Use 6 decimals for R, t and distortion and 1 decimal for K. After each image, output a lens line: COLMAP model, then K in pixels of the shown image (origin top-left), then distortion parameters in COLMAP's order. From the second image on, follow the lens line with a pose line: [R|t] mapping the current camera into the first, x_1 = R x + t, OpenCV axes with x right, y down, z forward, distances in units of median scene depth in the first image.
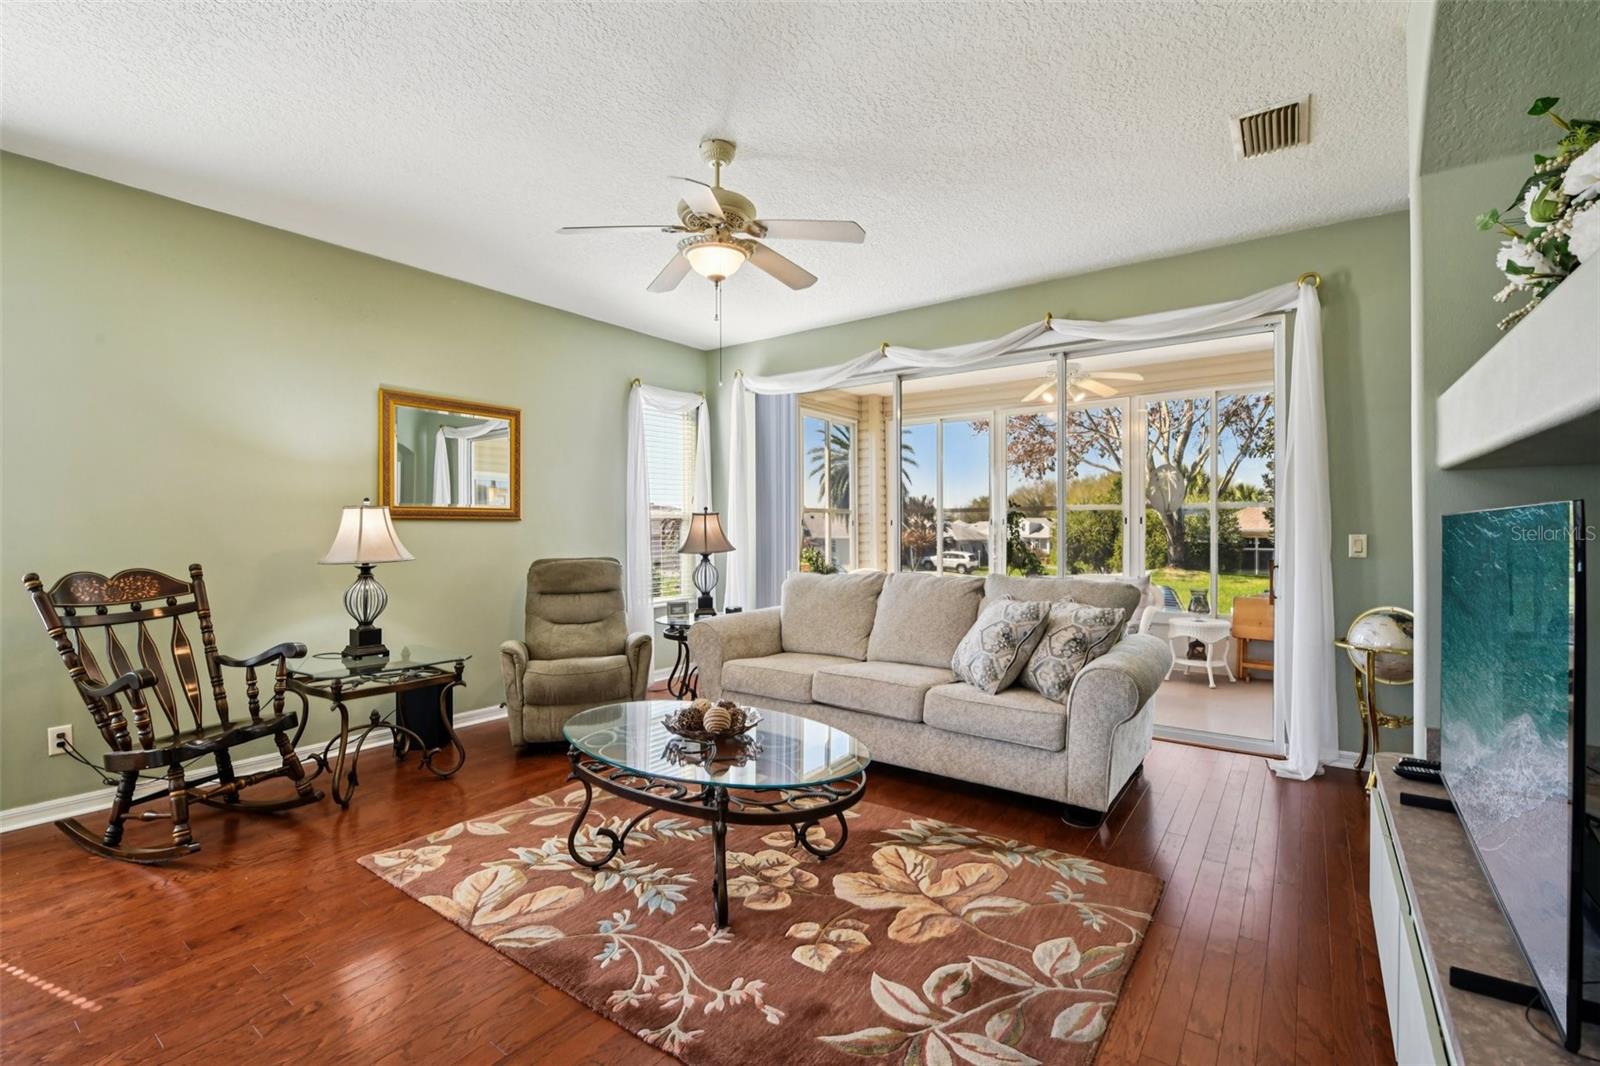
lens RADIAL K [[705.2, 0, 800.0], [0, 705.2, 533.0], [0, 0, 1]] dist [-0.011890, 0.000388]
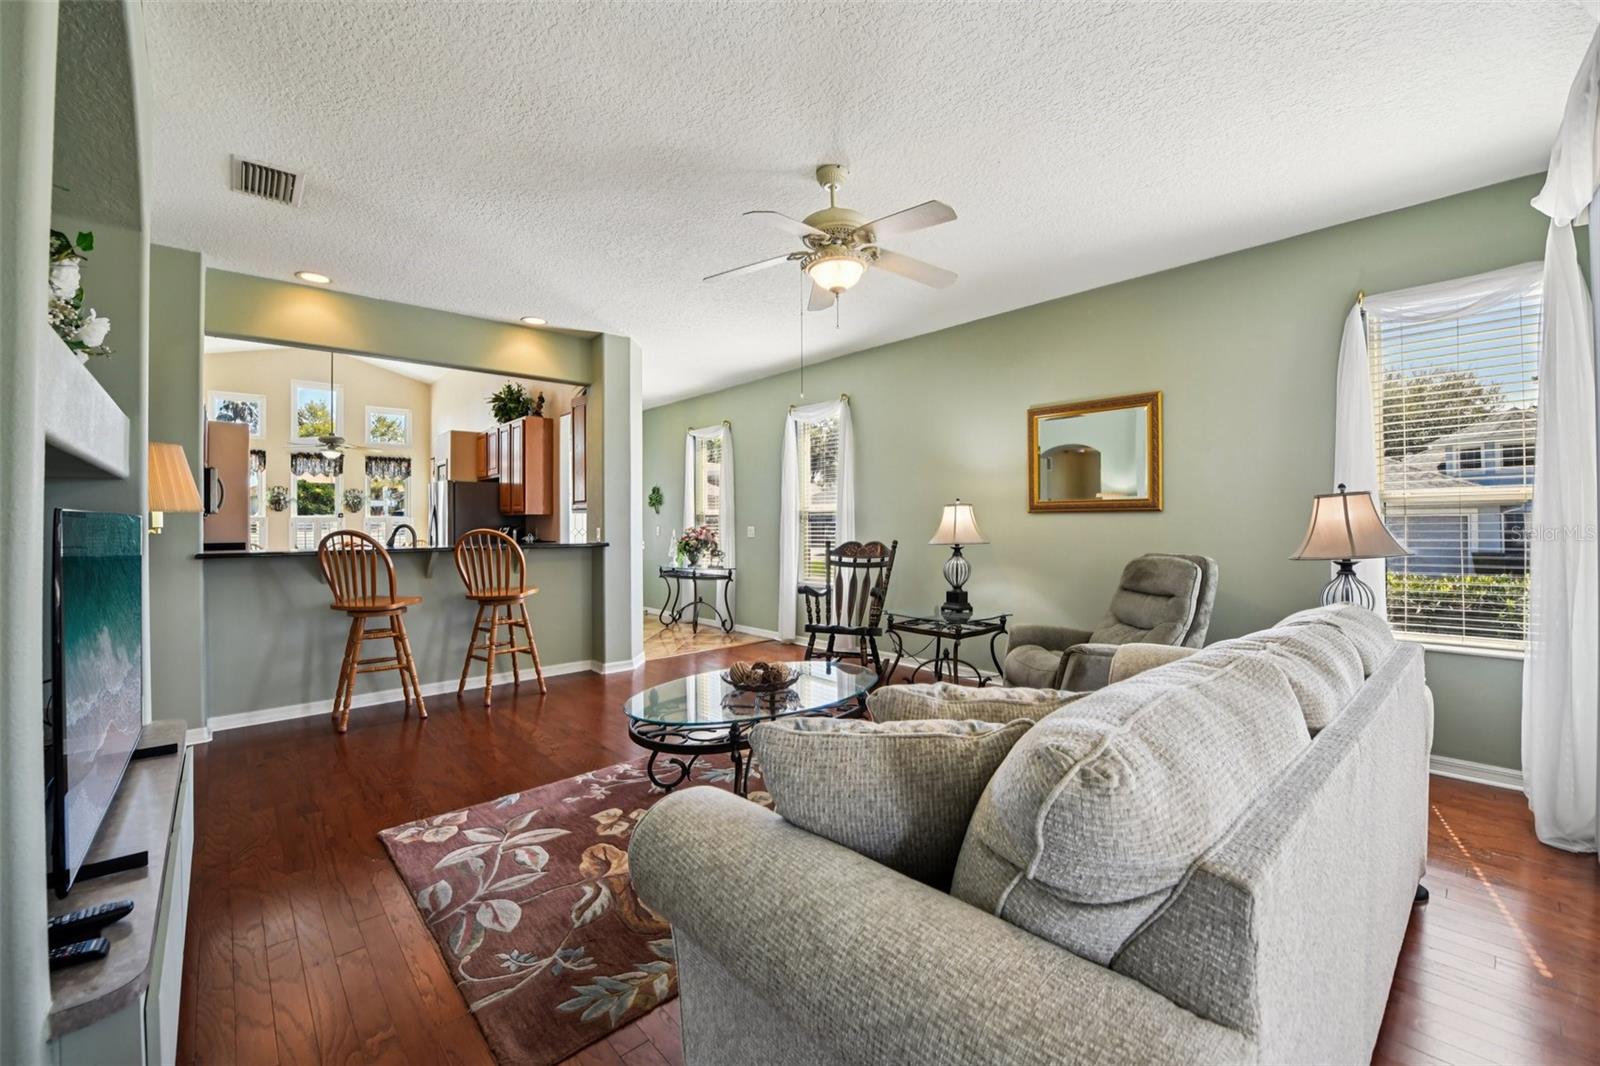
lens RADIAL K [[646.7, 0, 796.0], [0, 646.7, 520.4], [0, 0, 1]] dist [-0.016326, -0.000225]
pose [[-0.213323, 0.003338, -0.976976, 0.853926], [-0.002111, 0.999990, 0.003877, -0.012931], [0.976980, 0.002890, -0.213313, 1.141852]]
